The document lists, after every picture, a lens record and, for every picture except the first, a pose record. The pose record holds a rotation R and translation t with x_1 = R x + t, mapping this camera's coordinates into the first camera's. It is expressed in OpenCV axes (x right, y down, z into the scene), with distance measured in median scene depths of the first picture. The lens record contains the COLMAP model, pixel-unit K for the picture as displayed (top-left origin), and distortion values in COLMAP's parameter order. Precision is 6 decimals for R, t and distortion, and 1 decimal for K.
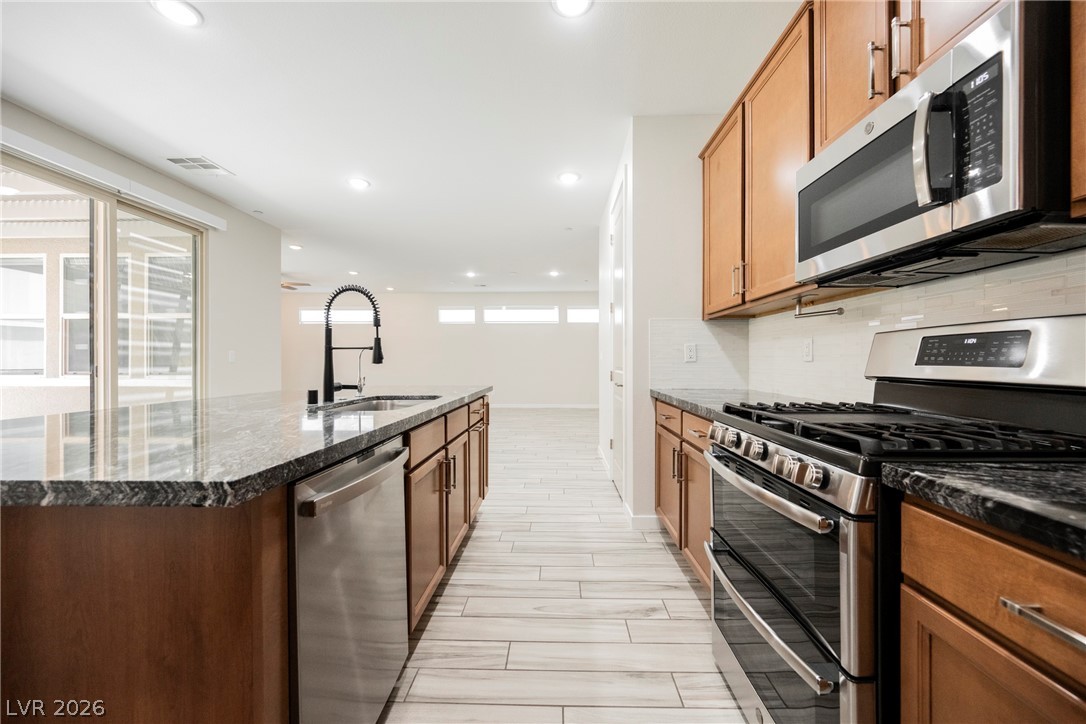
lens RADIAL K [[421.6, 0, 543.0], [0, 421.6, 362.0], [0, 0, 1]] dist [-0.001969, -0.000132]
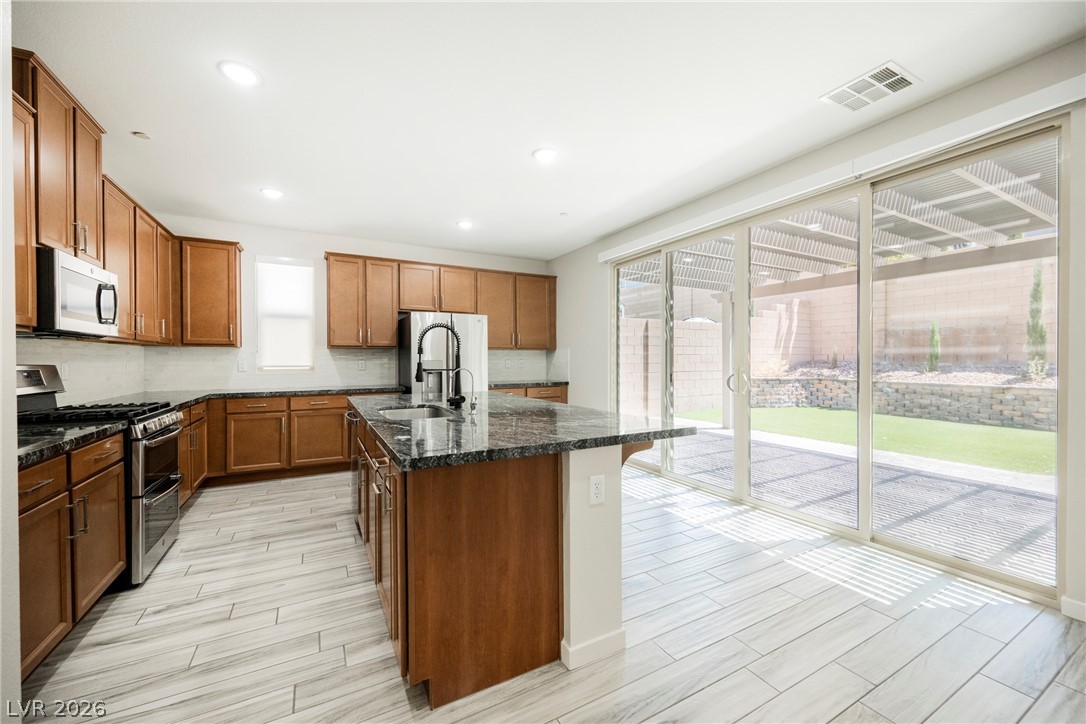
lens RADIAL K [[421.6, 0, 543.0], [0, 421.6, 362.0], [0, 0, 1]] dist [-0.001969, -0.000132]
pose [[-0.862395, 0.007233, -0.506184, -0.051851], [0.002713, 0.999950, 0.009667, -0.071354], [0.506228, 0.006963, -0.862371, 2.355177]]
